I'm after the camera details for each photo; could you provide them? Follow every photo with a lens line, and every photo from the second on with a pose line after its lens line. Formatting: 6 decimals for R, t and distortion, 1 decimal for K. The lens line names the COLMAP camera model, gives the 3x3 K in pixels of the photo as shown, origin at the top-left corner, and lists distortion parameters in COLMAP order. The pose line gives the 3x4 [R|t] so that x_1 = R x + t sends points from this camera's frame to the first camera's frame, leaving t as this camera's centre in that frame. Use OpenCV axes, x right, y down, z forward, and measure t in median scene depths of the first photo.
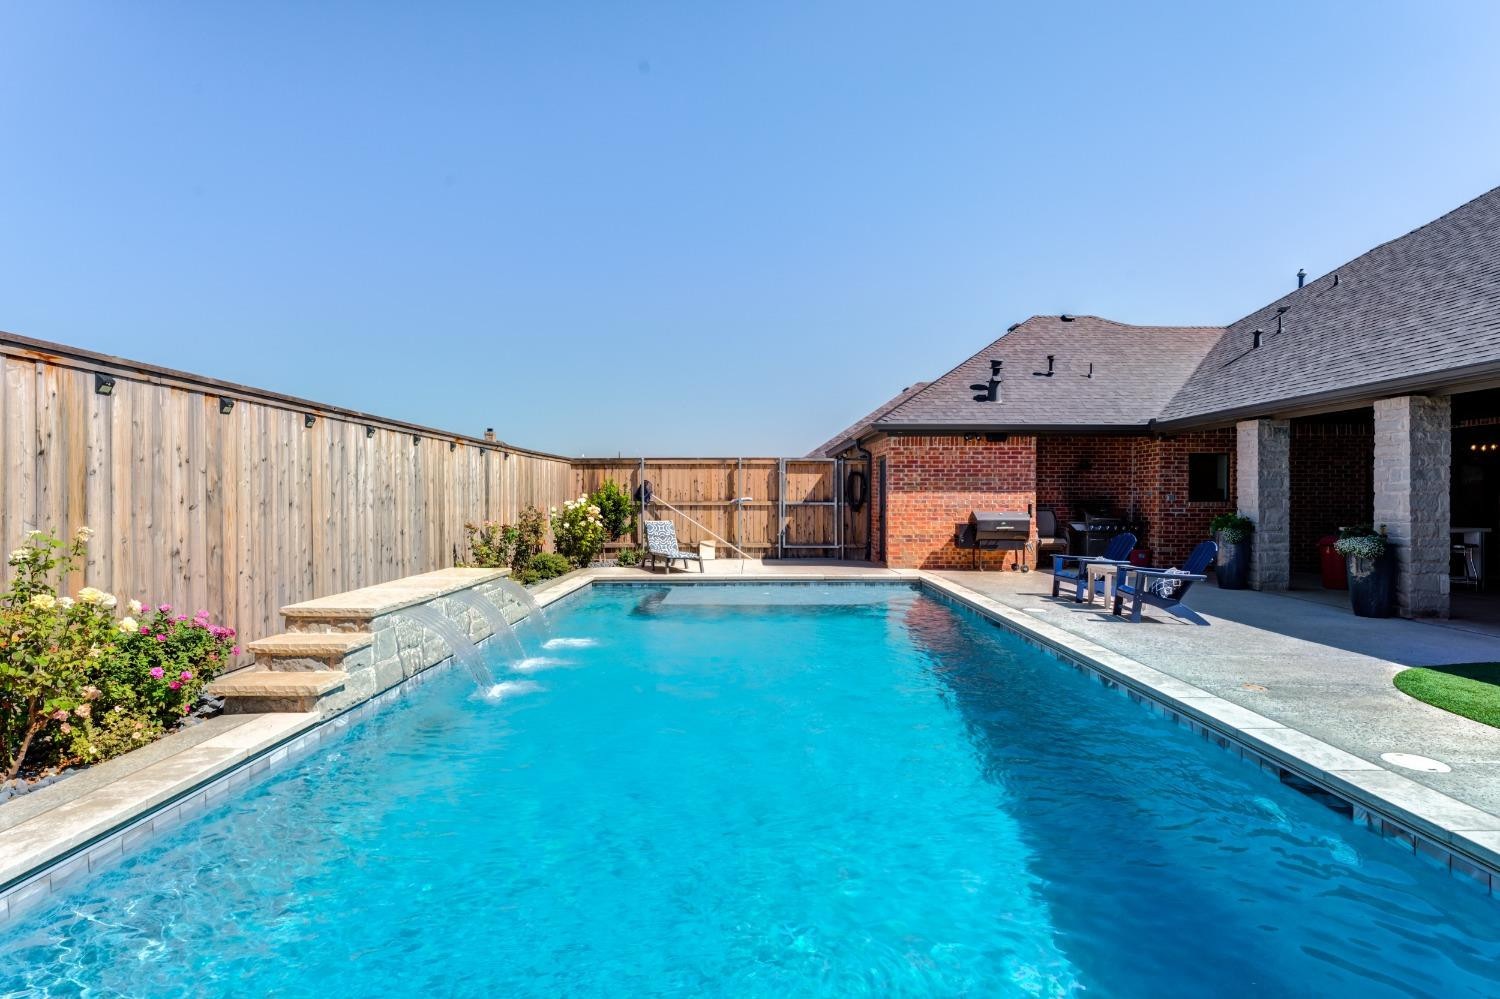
lens RADIAL K [[661.9, 0, 817.9], [0, 661.9, 503.8], [0, 0, 1]] dist [-0.000258, -0.000082]
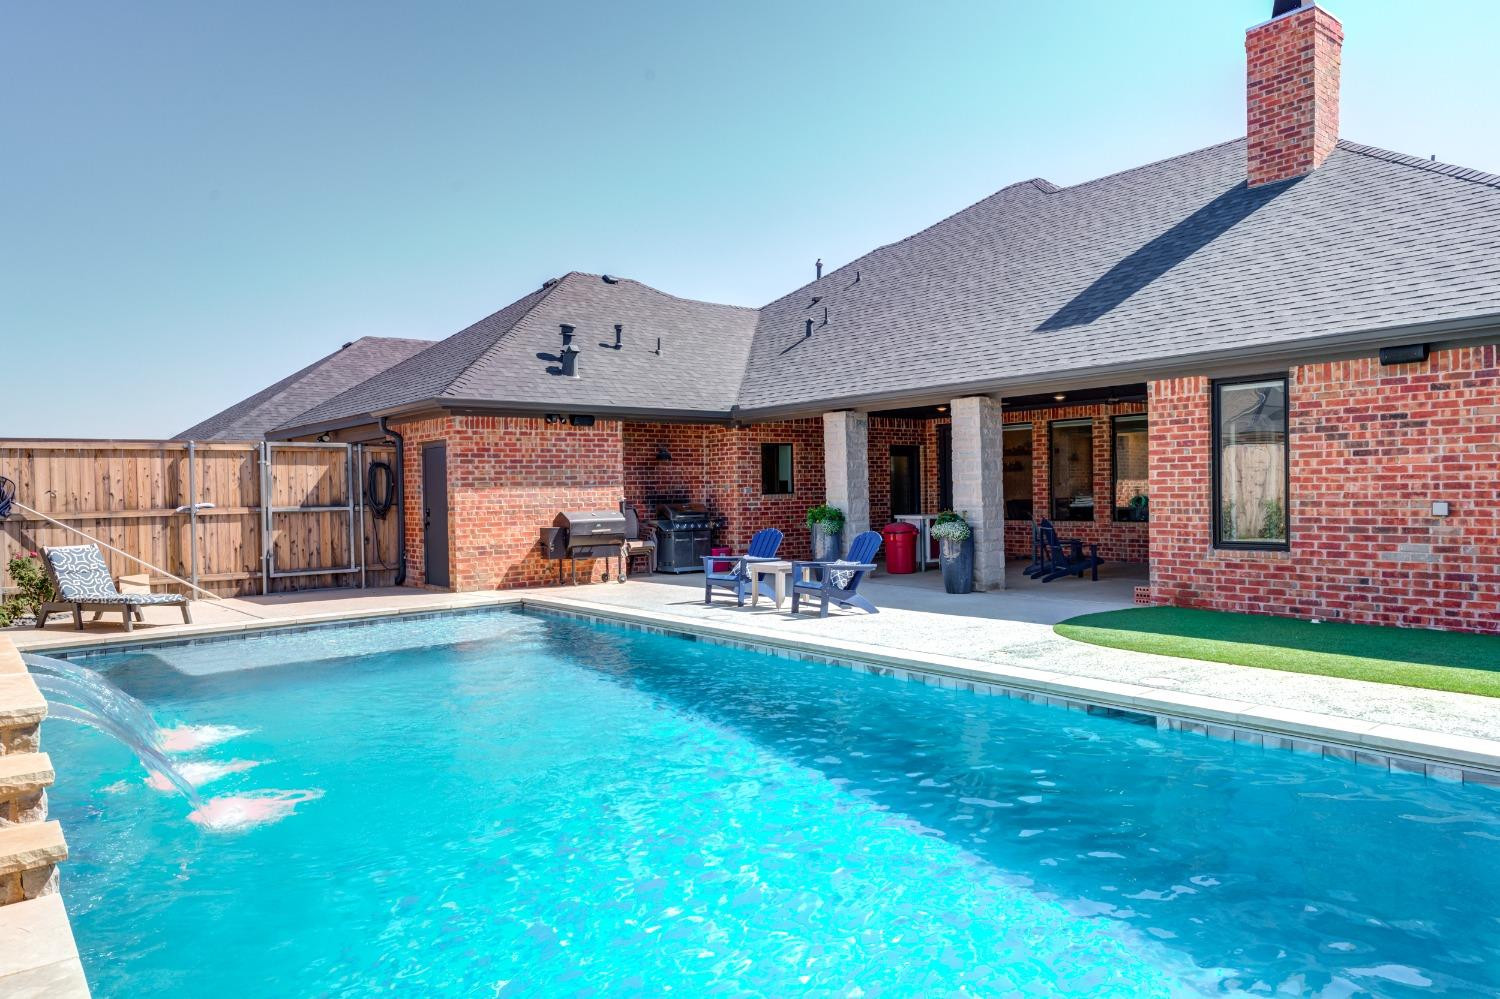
lens RADIAL K [[864.7, 0, 750.0], [0, 864.7, 499.5], [0, 0, 1]] dist [0.028534, -0.001126]
pose [[0.811102, -0.024259, 0.584401, -0.184161], [0.027631, 0.999613, 0.003144, -0.000809], [-0.584251, 0.013597, 0.811459, 0.012927]]
